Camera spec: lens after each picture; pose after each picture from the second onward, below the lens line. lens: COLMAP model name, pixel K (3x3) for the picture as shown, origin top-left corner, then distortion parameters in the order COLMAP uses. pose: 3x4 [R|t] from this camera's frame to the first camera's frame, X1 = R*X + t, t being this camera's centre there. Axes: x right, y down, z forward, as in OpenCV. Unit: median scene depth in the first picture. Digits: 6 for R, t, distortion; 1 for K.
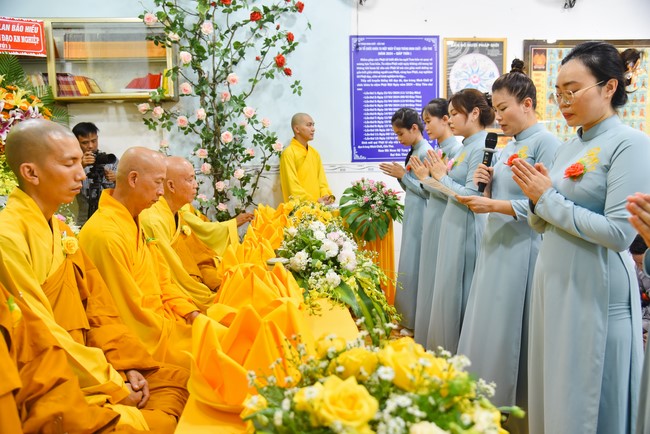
lens RADIAL K [[548.9, 0, 335.4], [0, 548.9, 215.8], [0, 0, 1]] dist [-0.000679, 0.038343]
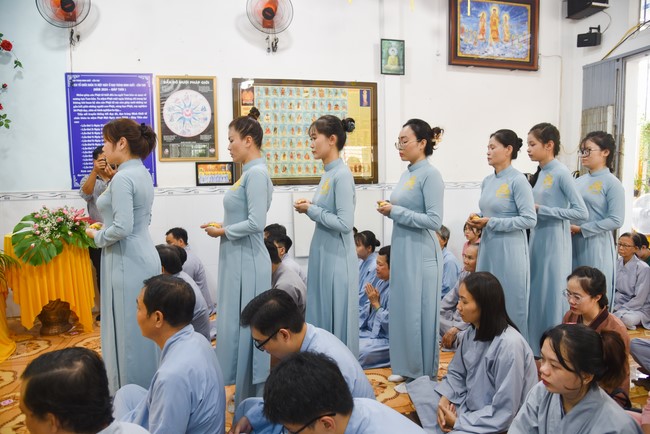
lens RADIAL K [[477.1, 0, 325.3], [0, 477.1, 225.5], [0, 0, 1]] dist [-0.121773, 0.079664]
pose [[0.990669, -0.016487, 0.135288, 0.617879], [0.017726, 0.999811, -0.007961, -0.018031], [-0.135131, 0.010285, 0.990774, 0.059310]]
